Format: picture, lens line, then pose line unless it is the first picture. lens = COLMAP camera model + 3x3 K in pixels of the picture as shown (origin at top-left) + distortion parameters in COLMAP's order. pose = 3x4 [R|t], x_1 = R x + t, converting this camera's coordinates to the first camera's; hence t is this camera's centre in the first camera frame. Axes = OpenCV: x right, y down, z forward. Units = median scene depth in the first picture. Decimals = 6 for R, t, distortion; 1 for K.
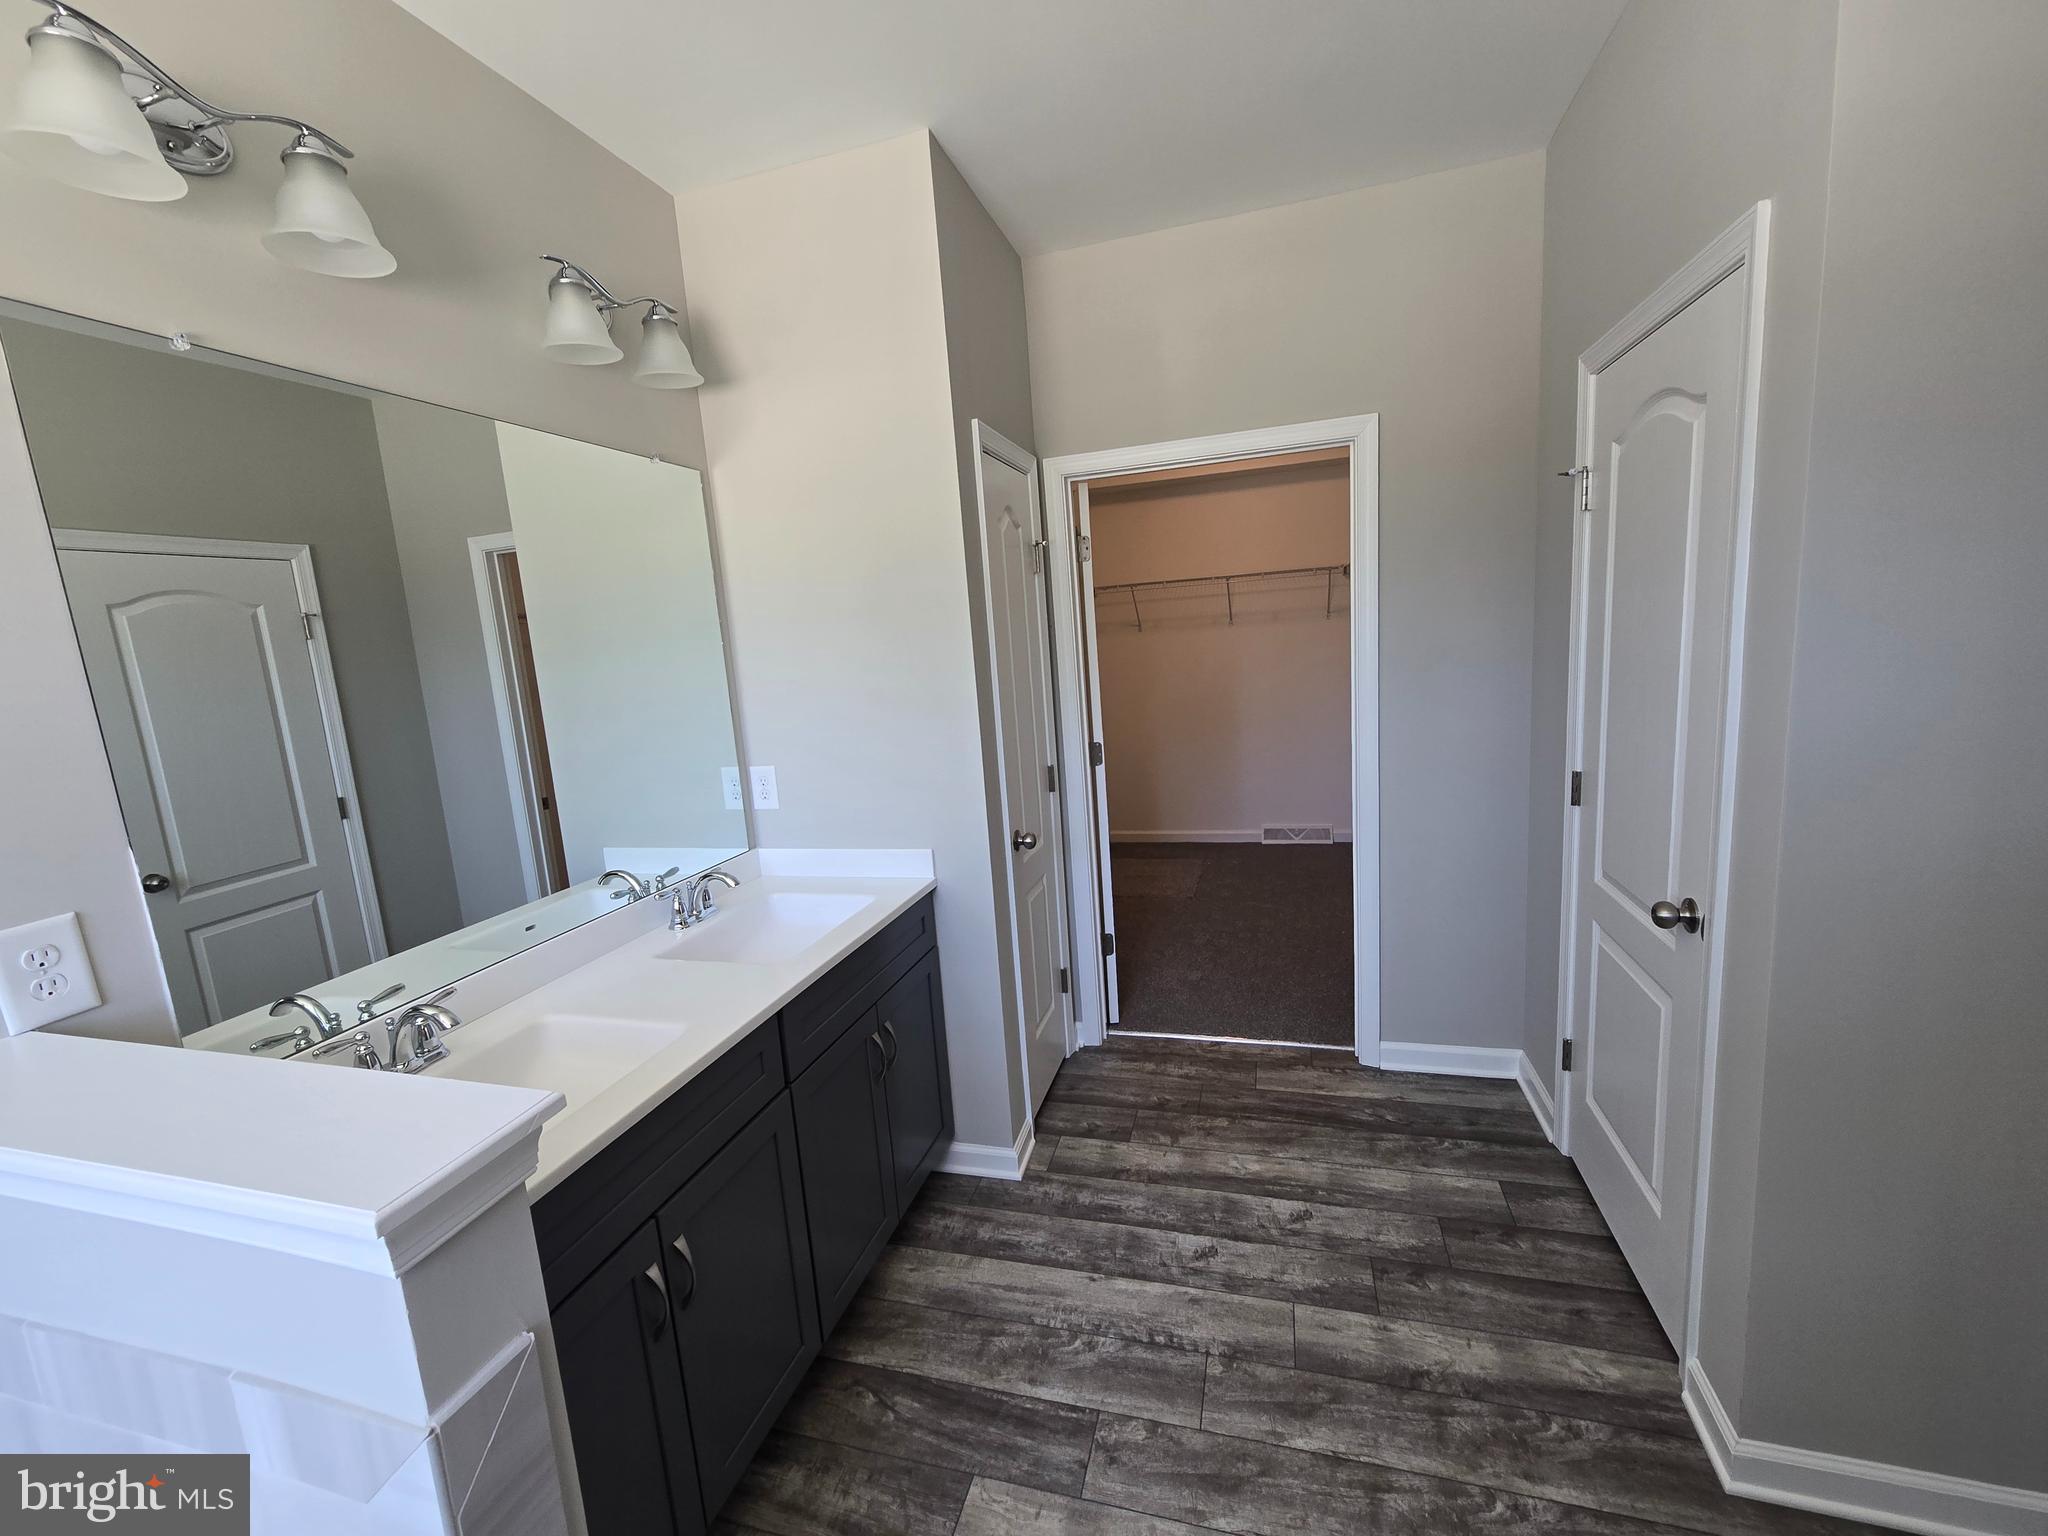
lens RADIAL K [[844.0, 0, 1039.2], [0, 844.0, 762.2], [0, 0, 1]] dist [-0.004547, 0.003715]
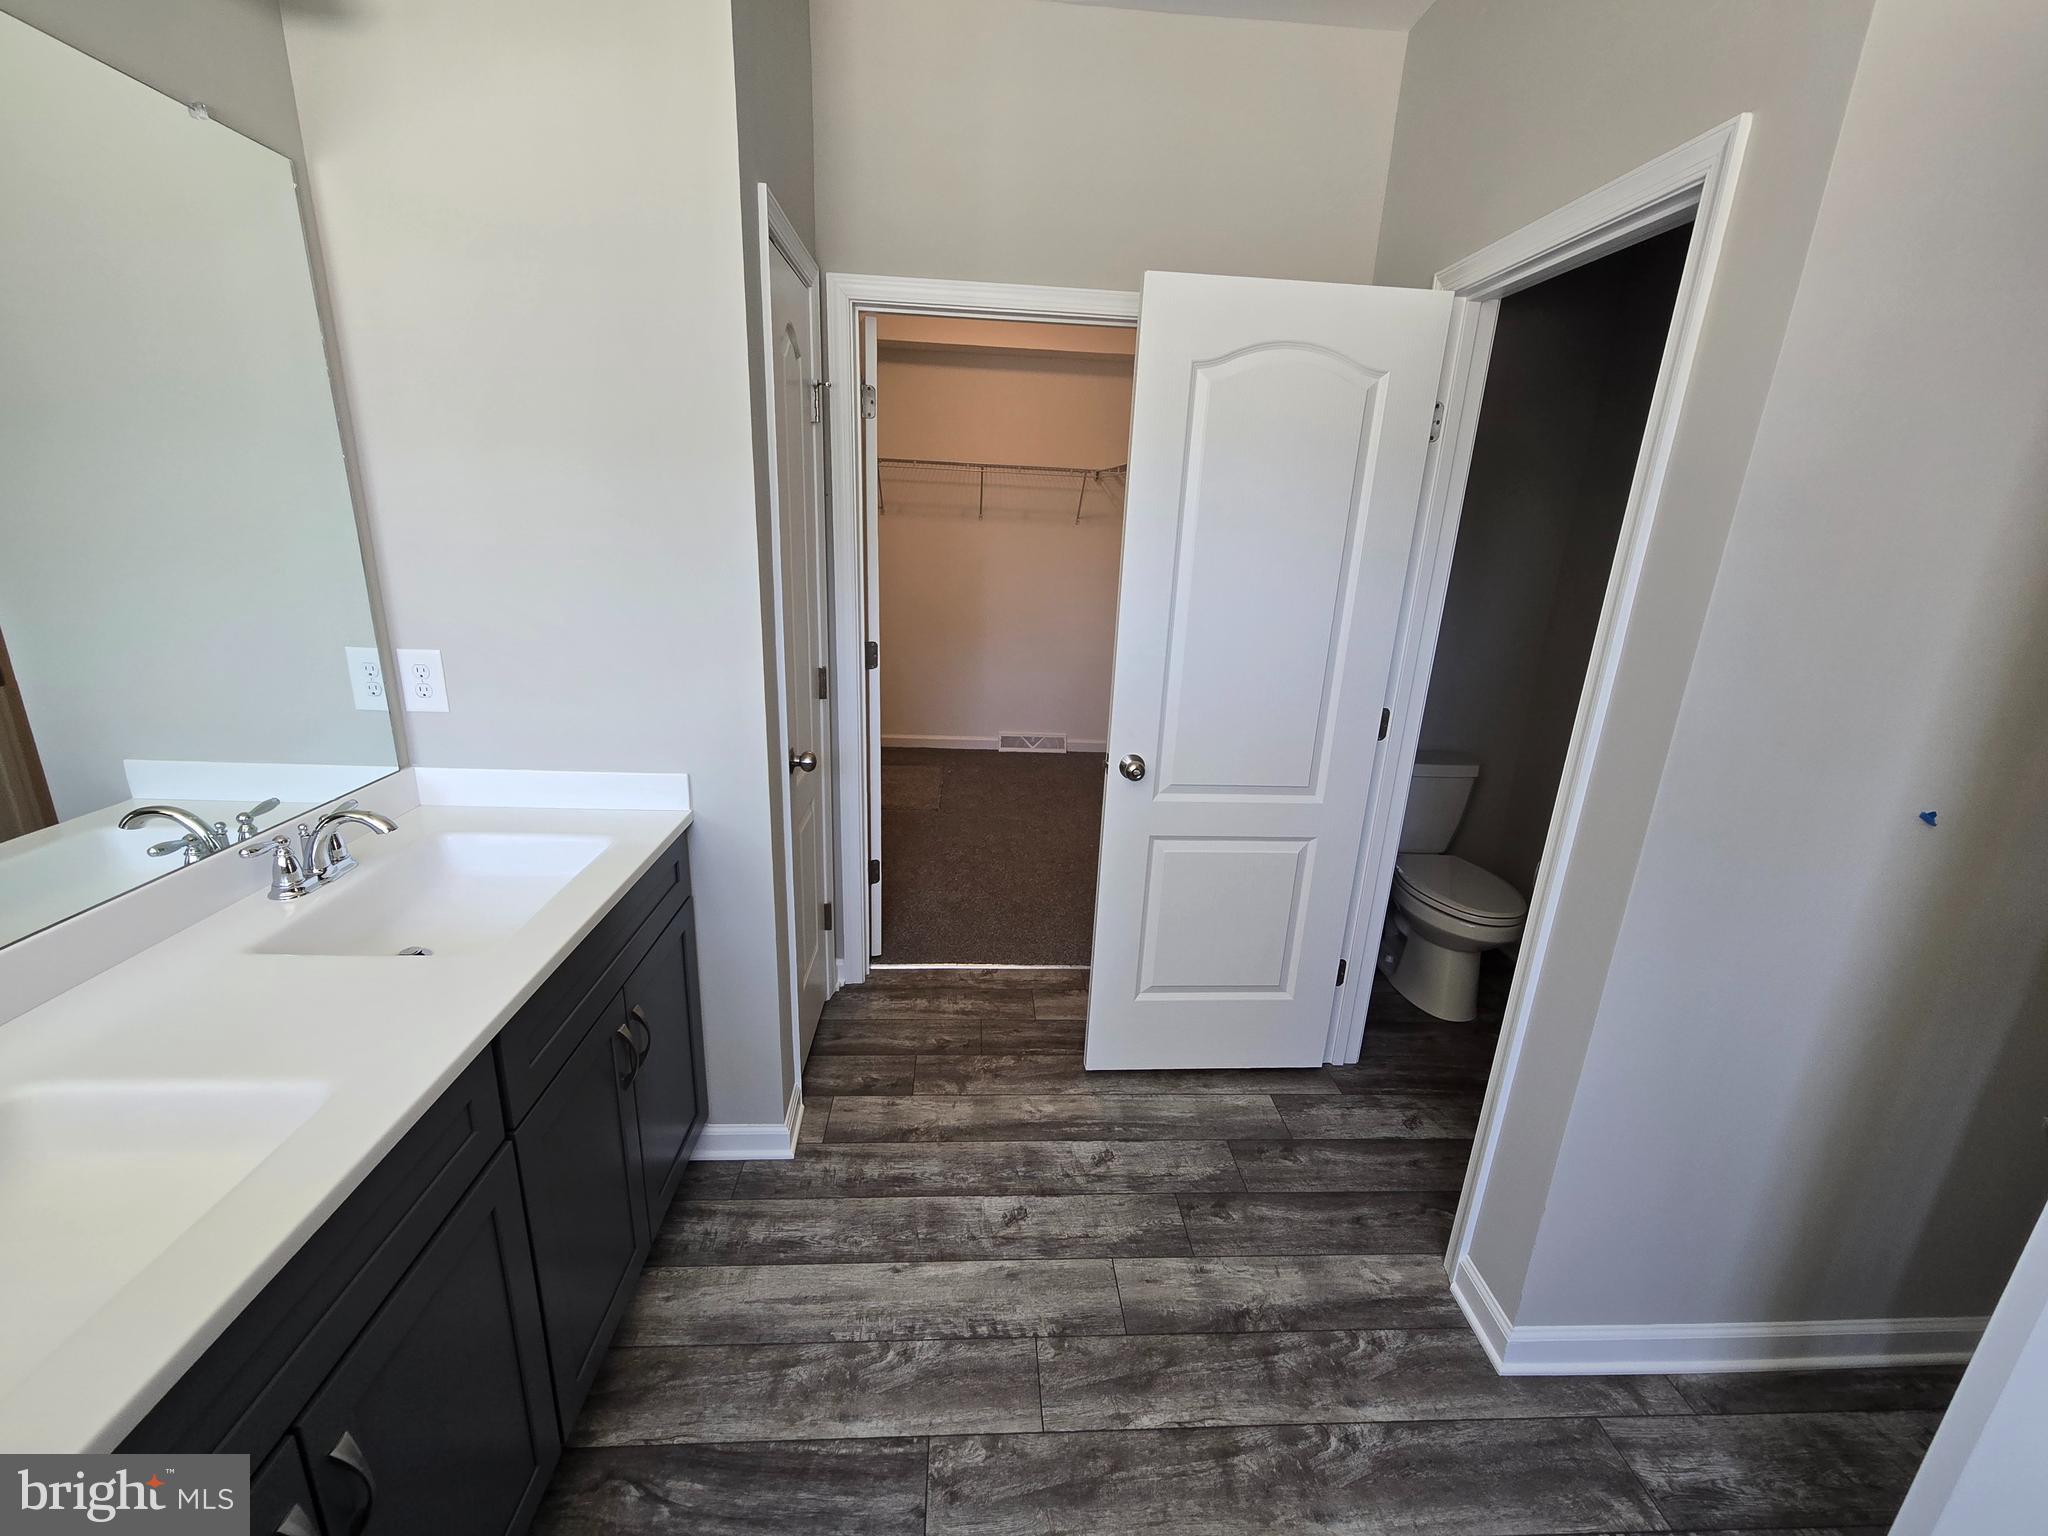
lens RADIAL K [[844.0, 0, 1033.9], [0, 844.0, 766.2], [0, 0, 1]] dist [-0.004547, 0.003715]
pose [[0.937482, 0.015801, 0.347675, -0.111401], [-0.060959, 0.990981, 0.119334, -0.015885], [-0.342653, -0.133067, 0.929990, 0.202962]]
